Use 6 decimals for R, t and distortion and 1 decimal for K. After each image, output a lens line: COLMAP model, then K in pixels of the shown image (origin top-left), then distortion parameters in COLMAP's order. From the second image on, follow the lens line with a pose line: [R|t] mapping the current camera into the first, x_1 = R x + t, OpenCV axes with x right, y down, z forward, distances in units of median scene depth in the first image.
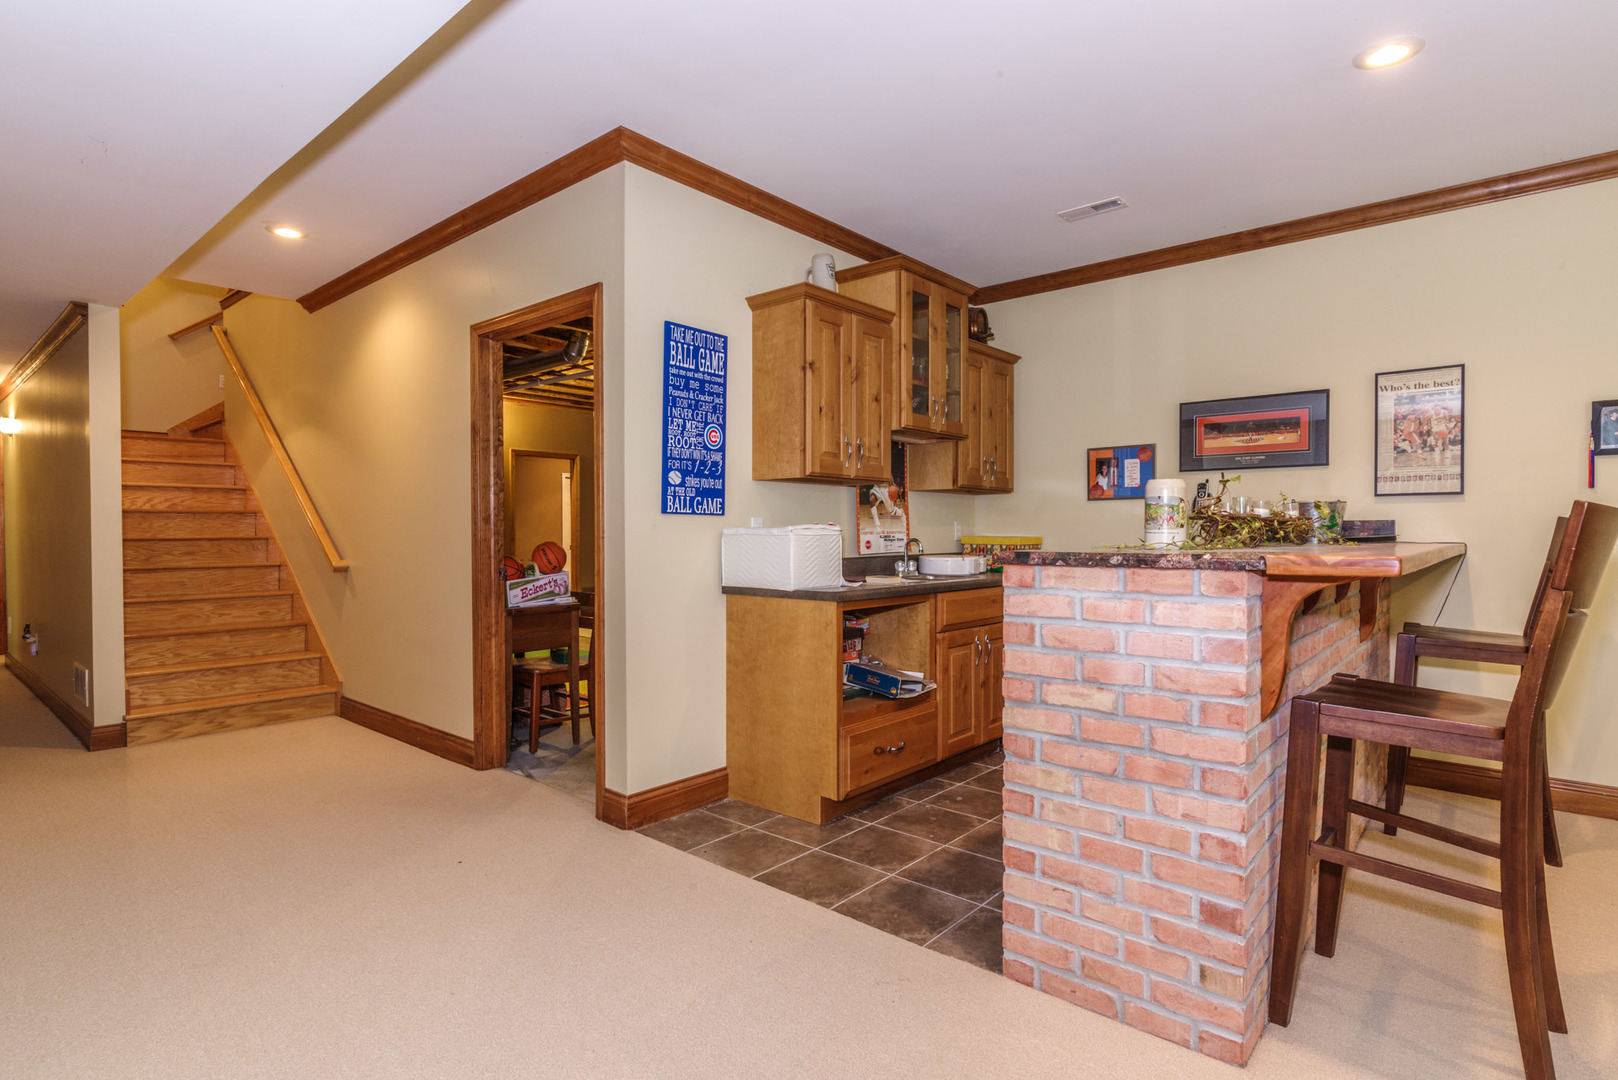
lens RADIAL K [[863.4, 0, 794.1], [0, 863.4, 535.8], [0, 0, 1]] dist [0.003481, -0.000668]
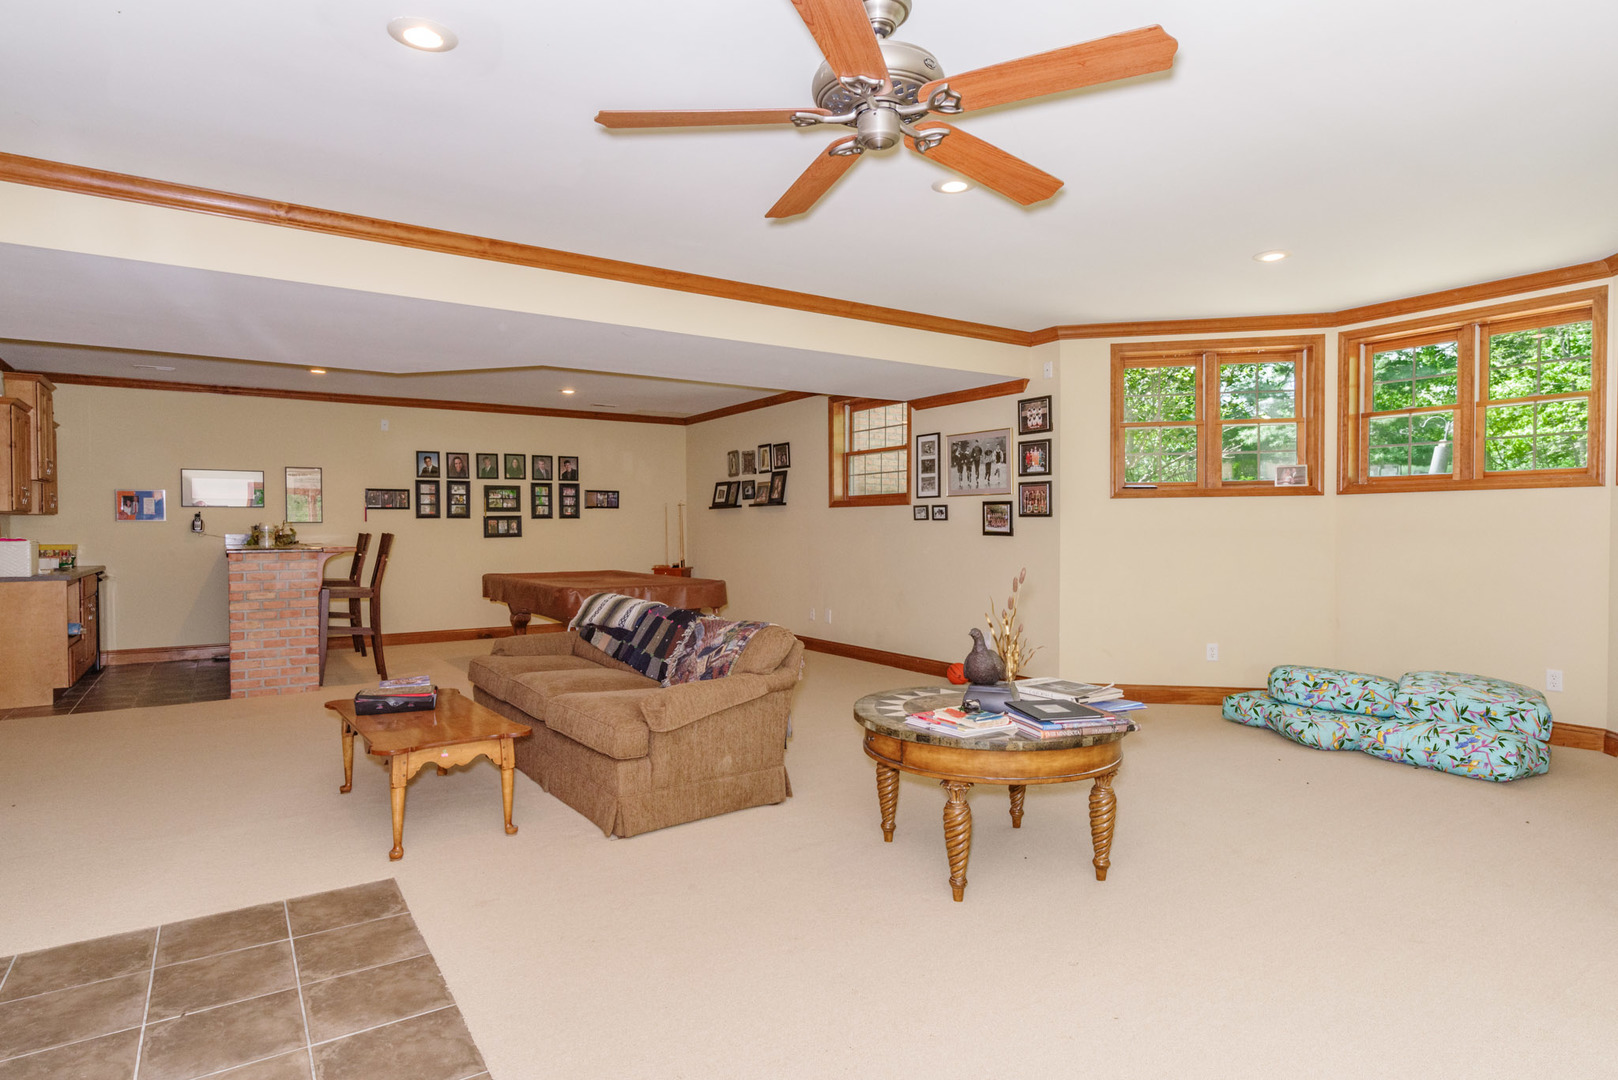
lens RADIAL K [[877.7, 0, 802.3], [0, 877.7, 535.6], [0, 0, 1]] dist [-0.013701, -0.001289]
pose [[0.283261, -0.009404, 0.958997, -2.004433], [0.009642, 0.999929, 0.006957, -0.027846], [-0.958994, 0.007276, 0.283332, -1.641945]]
